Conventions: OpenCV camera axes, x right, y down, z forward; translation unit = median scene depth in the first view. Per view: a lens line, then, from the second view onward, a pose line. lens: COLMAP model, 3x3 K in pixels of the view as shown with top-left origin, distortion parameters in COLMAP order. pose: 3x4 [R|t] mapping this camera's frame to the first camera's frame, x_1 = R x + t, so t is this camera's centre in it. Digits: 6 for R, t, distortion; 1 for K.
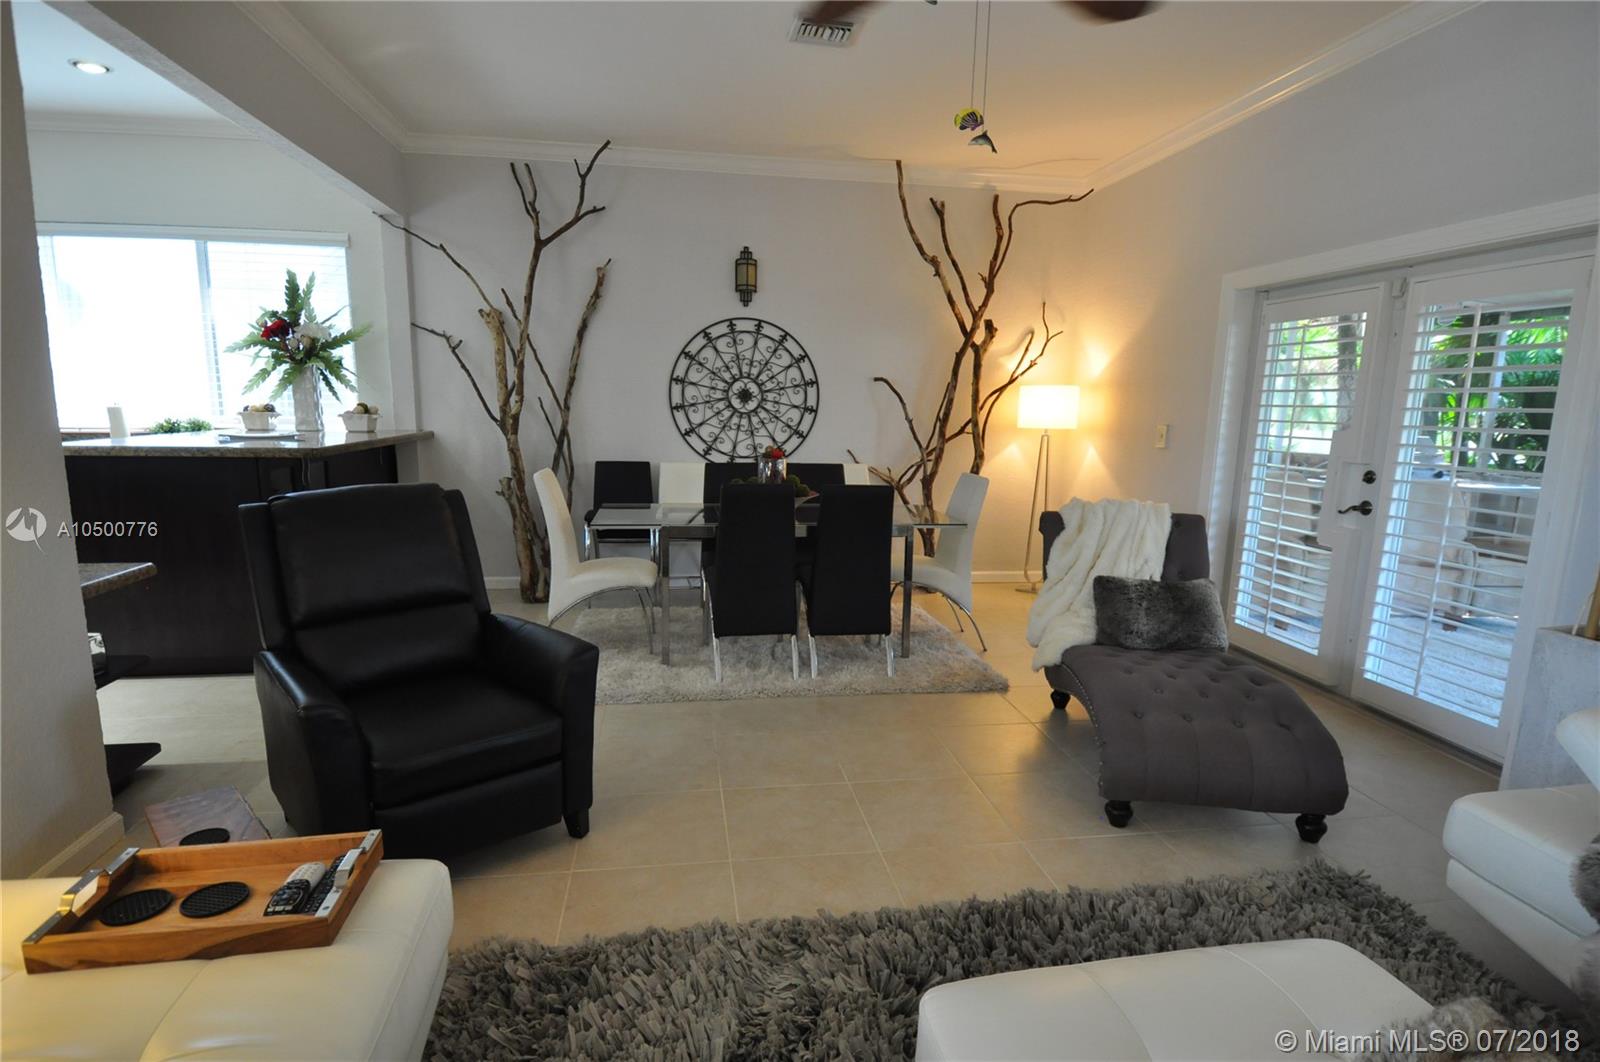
lens RADIAL K [[804.0, 0, 800.4], [0, 804.0, 555.4], [0, 0, 1]] dist [0.001971, -0.000874]
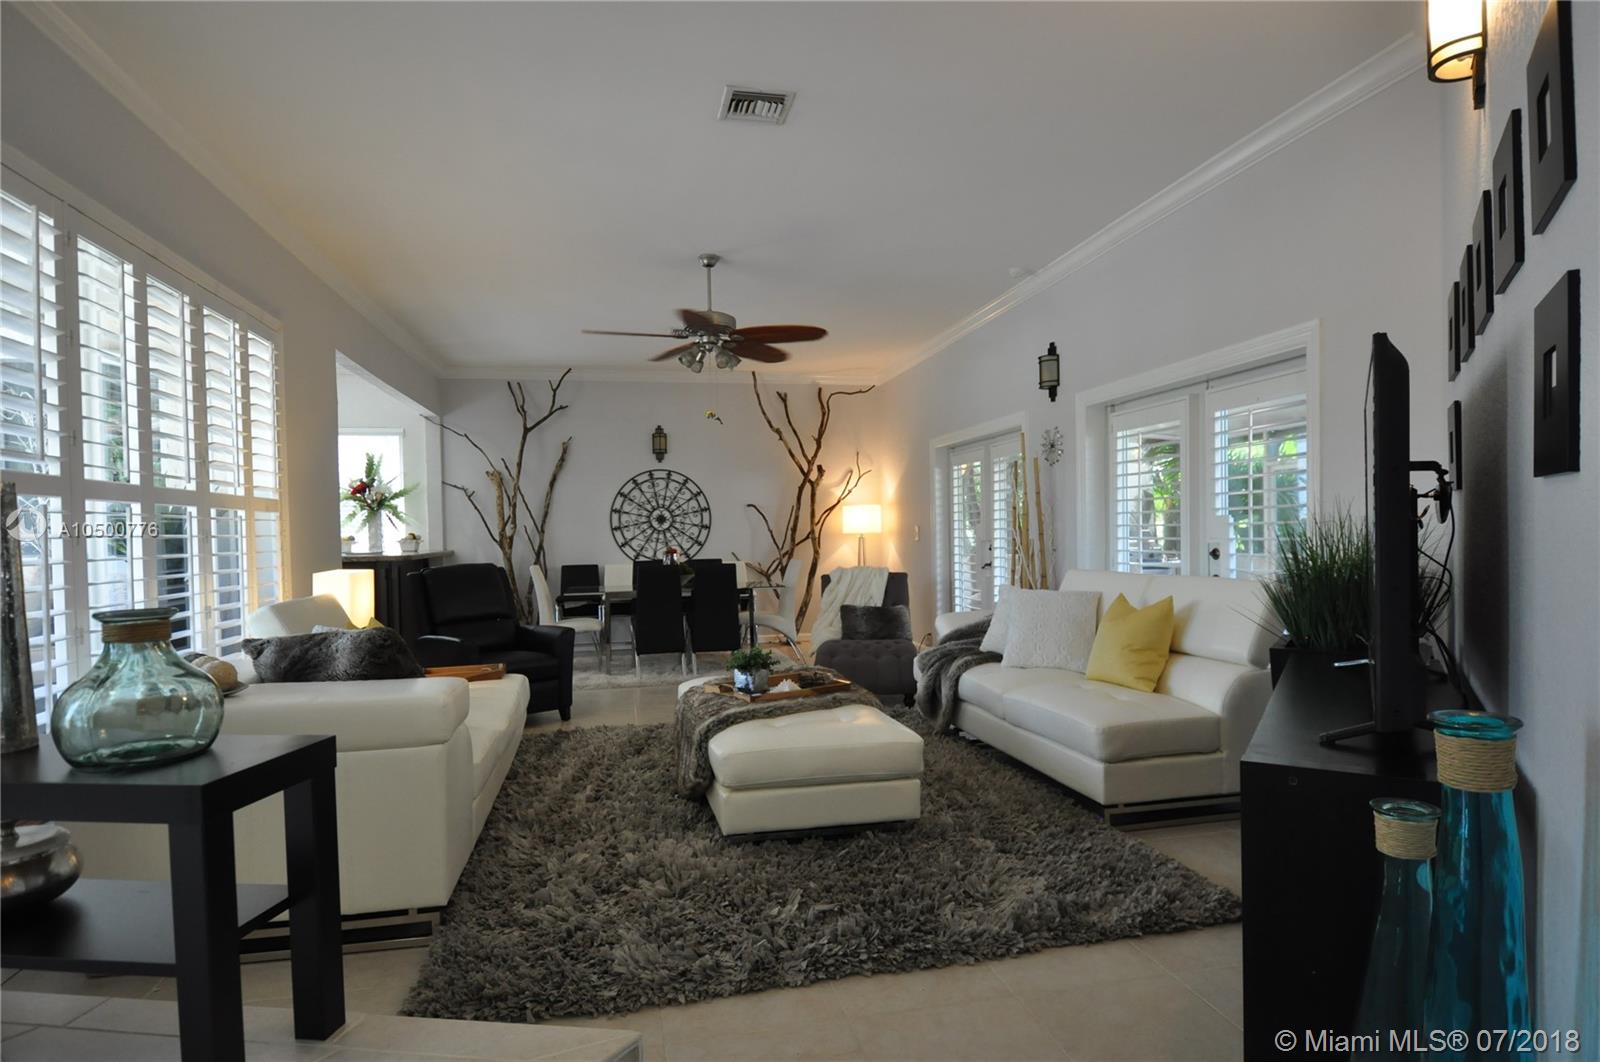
lens RADIAL K [[864.7, 0, 807.7], [0, 864.7, 545.1], [0, 0, 1]] dist [0.005004, 0.001687]
pose [[0.997623, -0.041312, 0.055159, 0.123577], [0.050061, 0.984505, -0.168058, 0.147588], [-0.047362, 0.170420, 0.984233, -0.655860]]
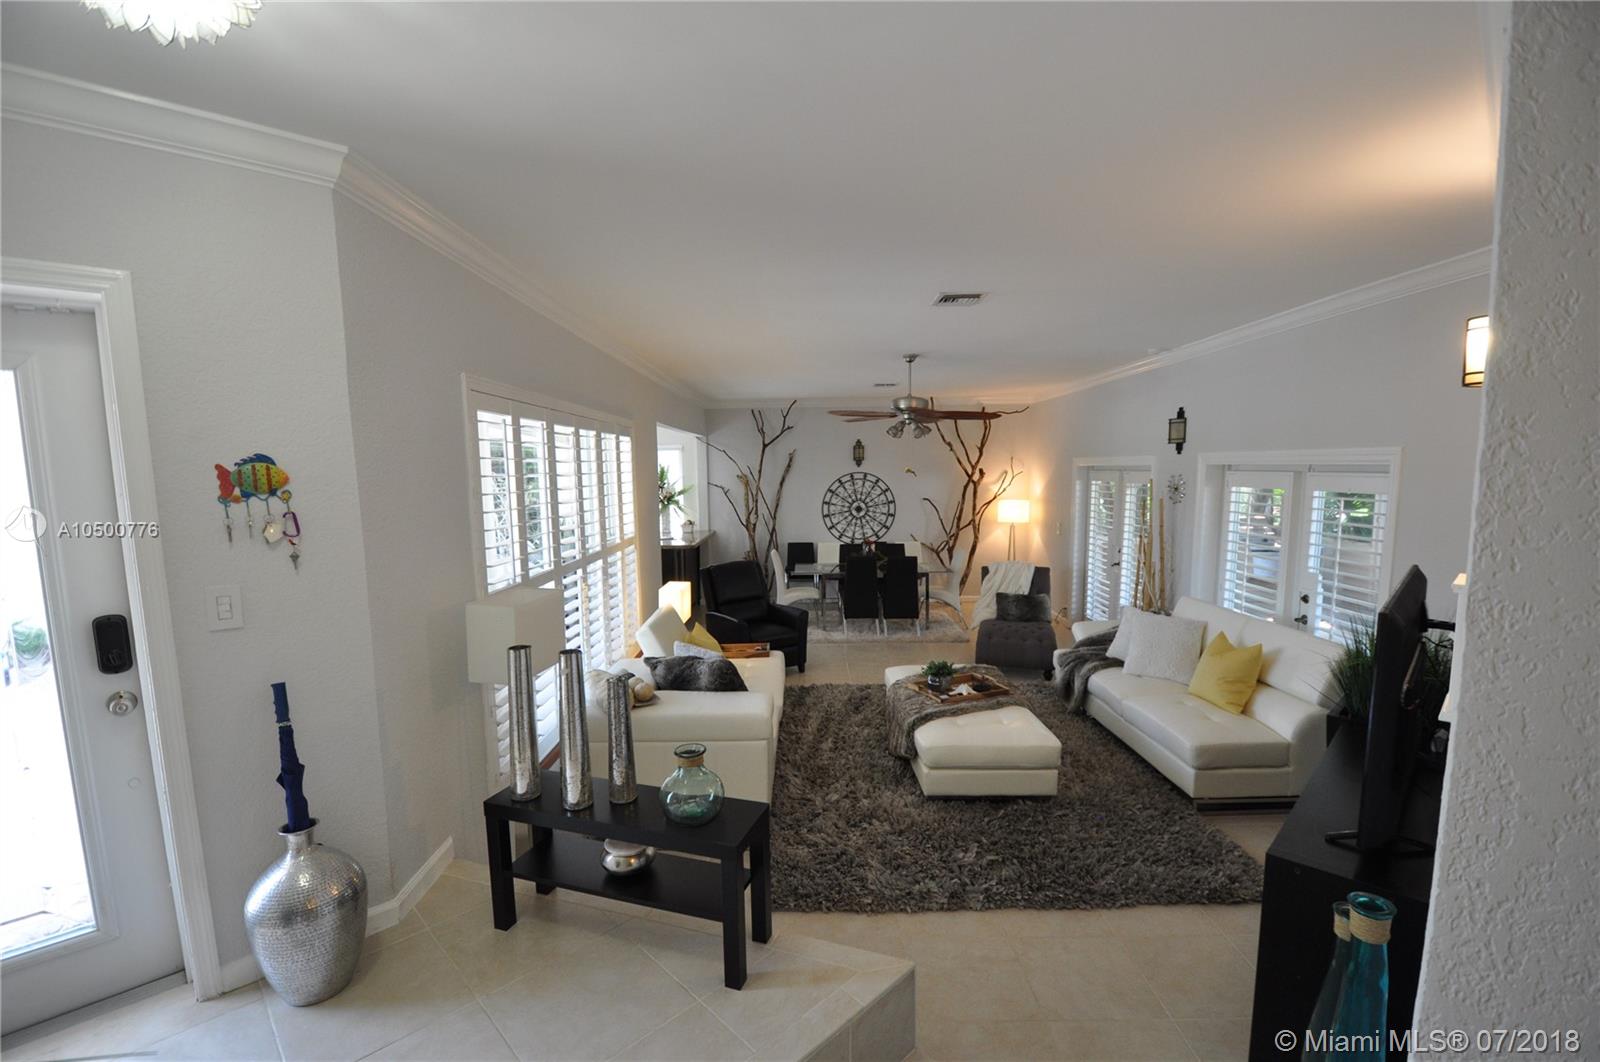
lens RADIAL K [[691.2, 0, 793.0], [0, 691.2, 548.6], [0, 0, 1]] dist [-0.013066, -0.006744]
pose [[0.983597, -0.013438, -0.179879, 0.087974], [0.000825, 0.997546, -0.070010, 0.026140], [0.180378, 0.068713, 0.981194, -0.809928]]
